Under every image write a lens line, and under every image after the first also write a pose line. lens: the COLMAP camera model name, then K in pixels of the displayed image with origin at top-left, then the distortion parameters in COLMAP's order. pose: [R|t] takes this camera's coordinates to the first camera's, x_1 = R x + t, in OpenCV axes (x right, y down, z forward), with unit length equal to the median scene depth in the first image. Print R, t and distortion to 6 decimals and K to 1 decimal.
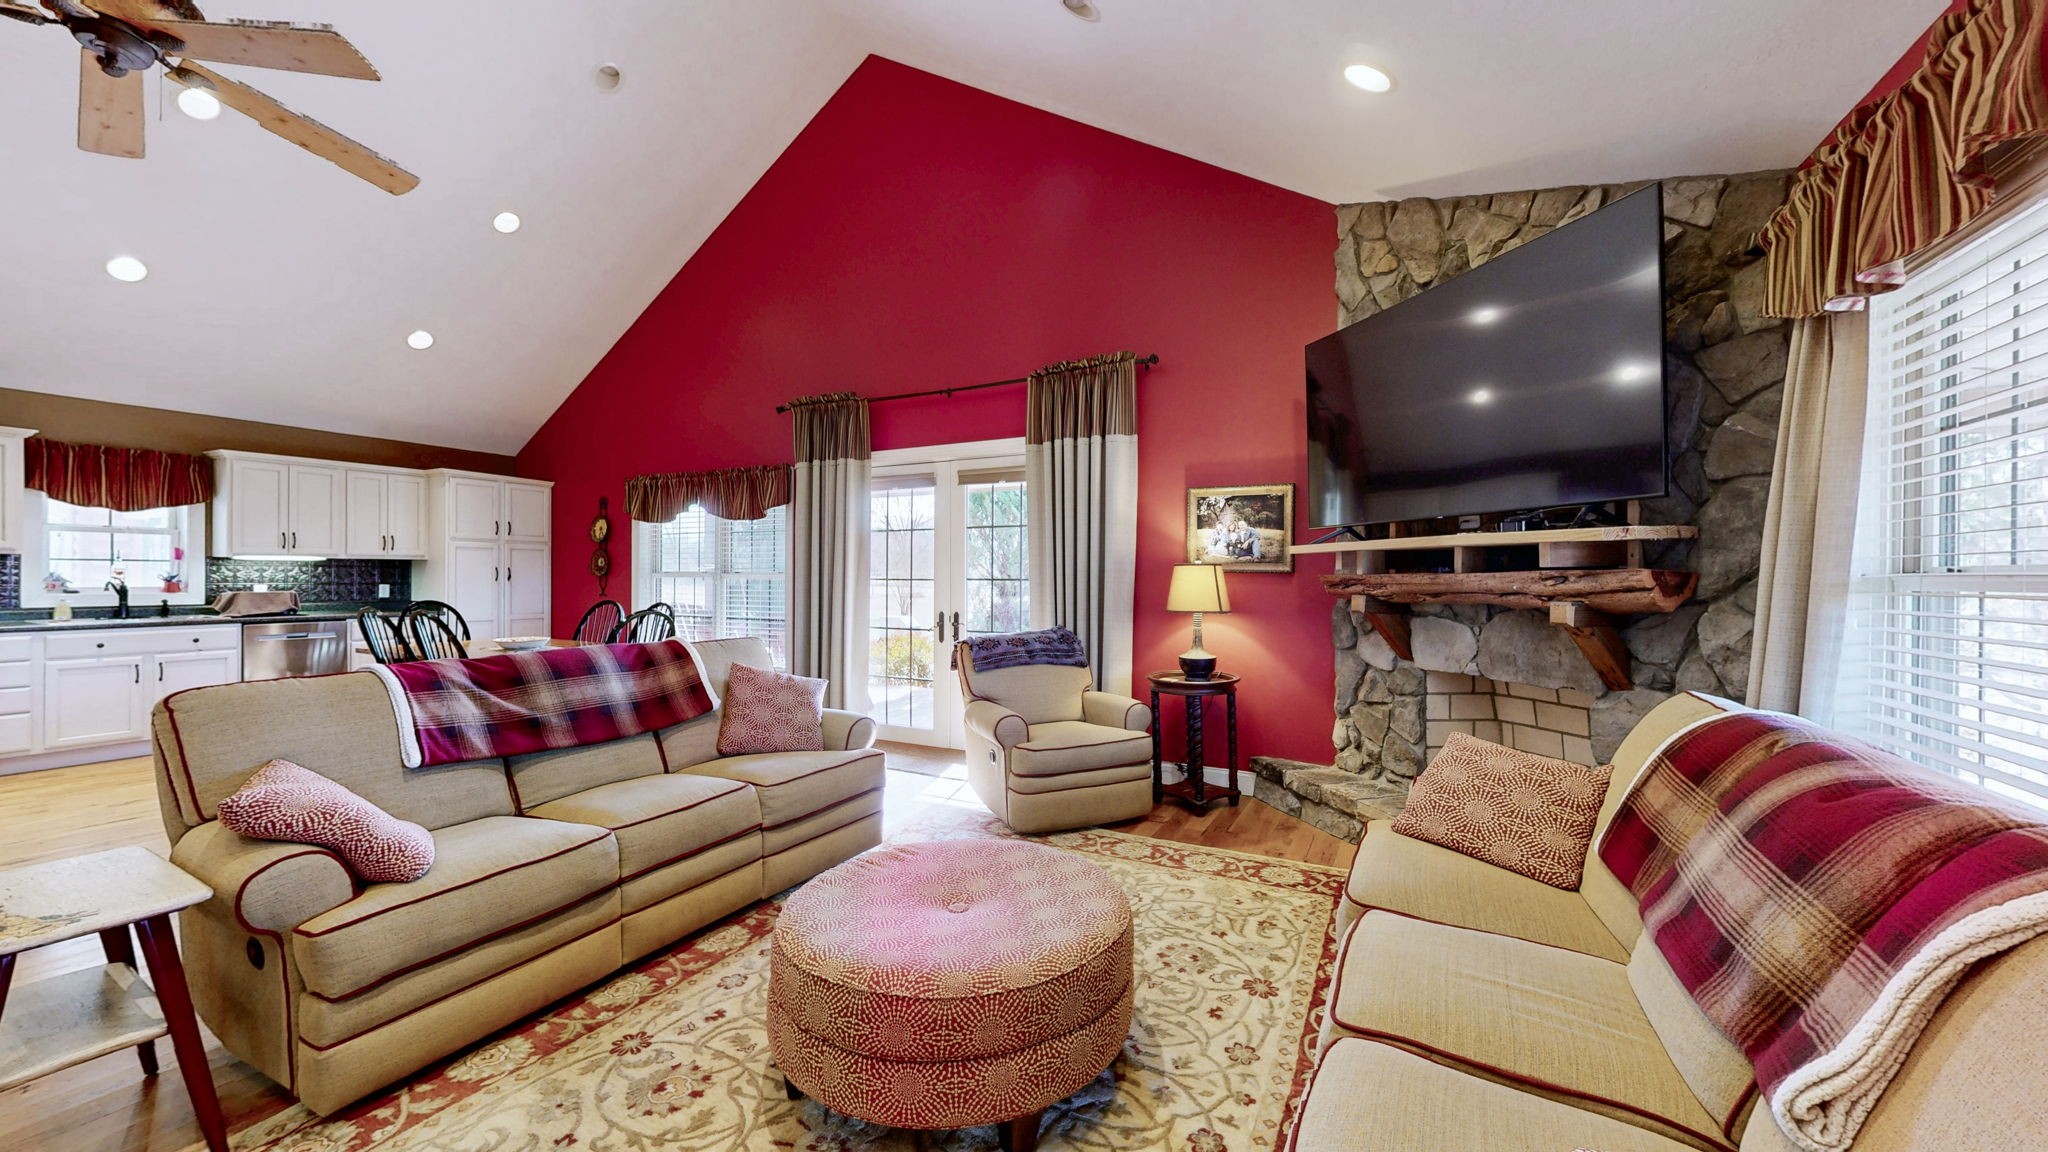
lens RADIAL K [[750.4, 0, 1017.6], [0, 750.4, 581.8], [0, 0, 1]] dist [-0.001554, -0.000171]
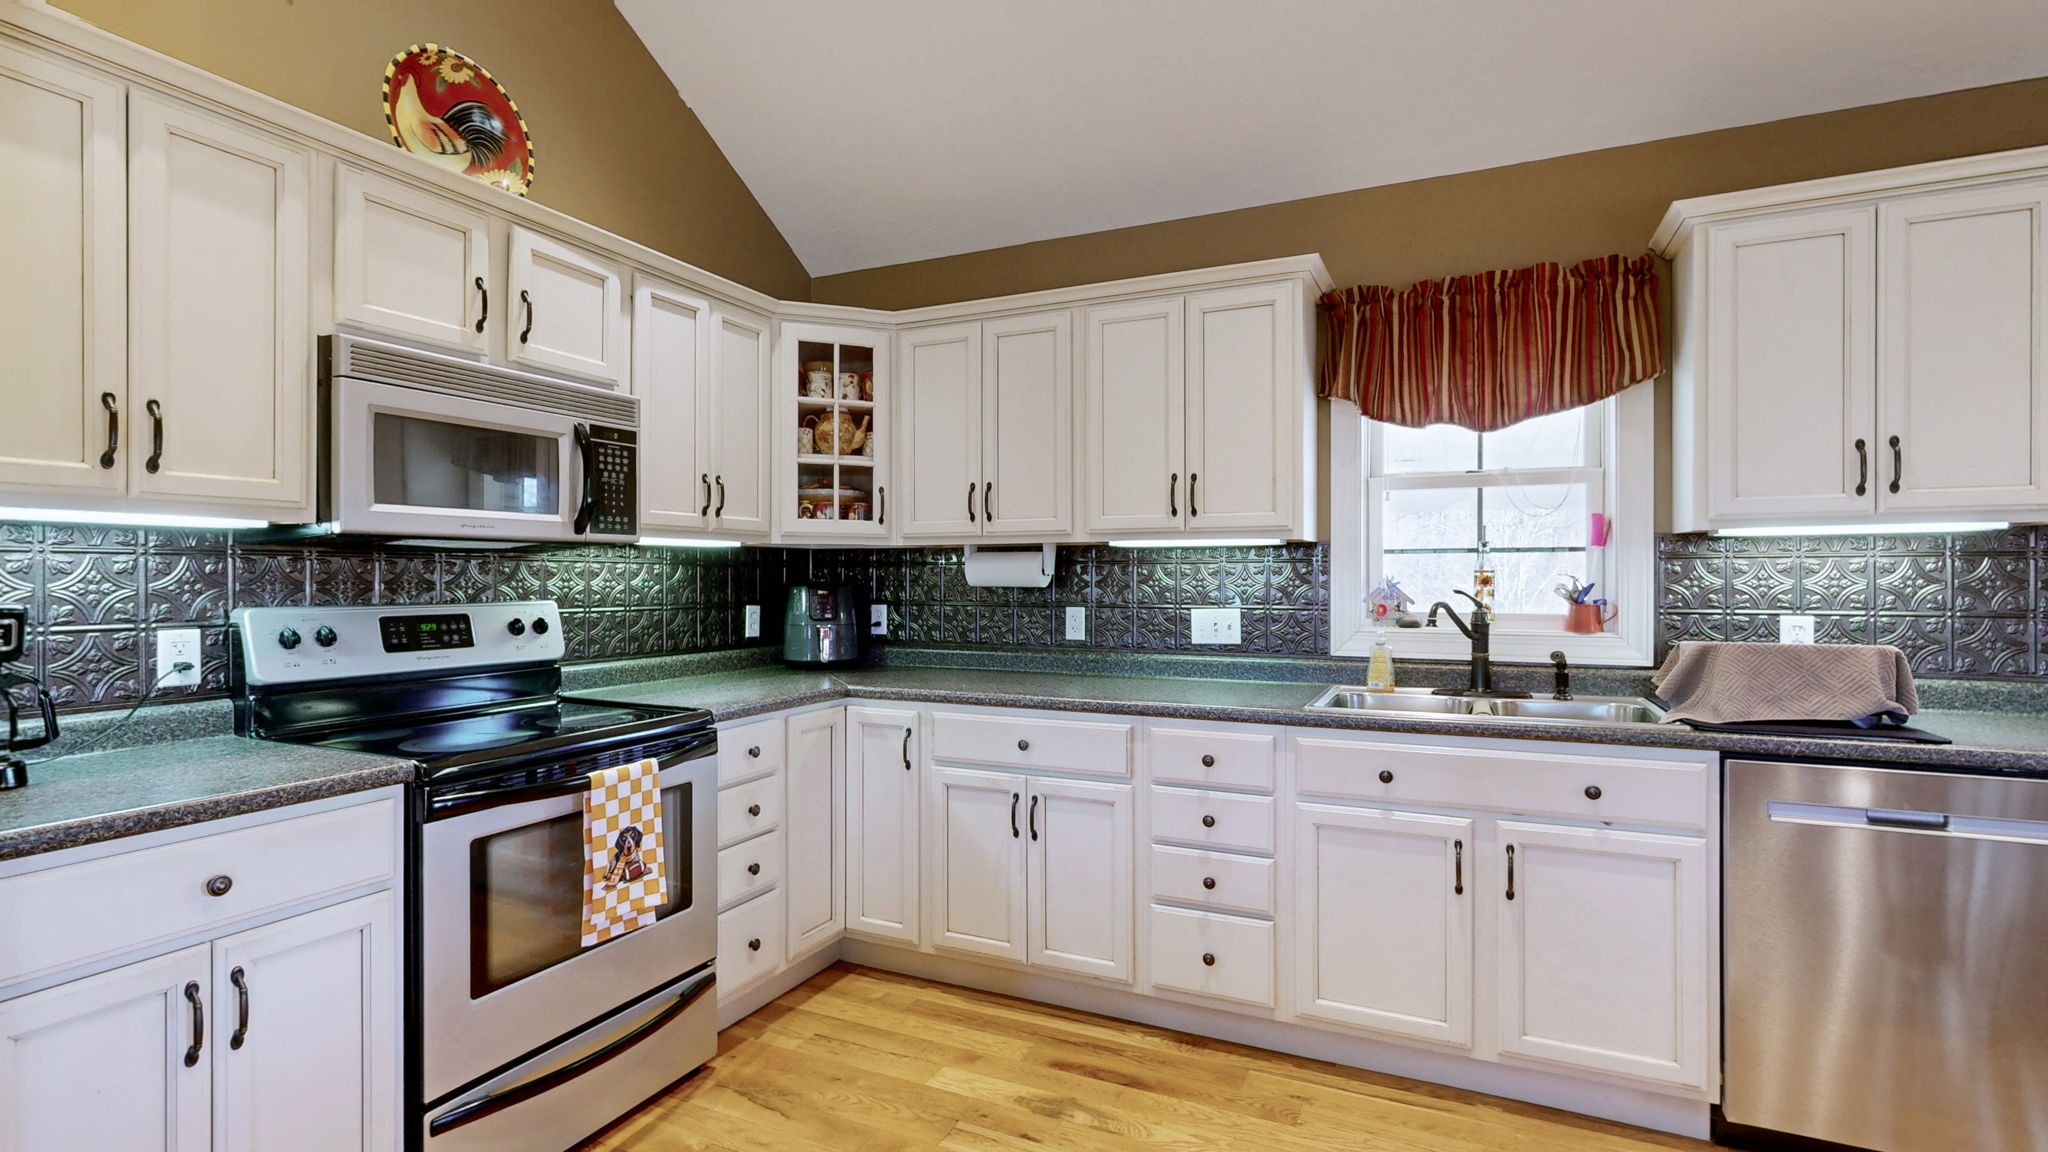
lens RADIAL K [[958.5, 0, 1010.2], [0, 958.5, 586.1], [0, 0, 1]] dist [-0.000953, -0.000480]
pose [[0.042073, 0.012922, -0.999031, -0.267583], [0.004736, 0.999903, 0.013133, -0.006845], [0.999103, -0.005284, 0.042008, 0.281409]]
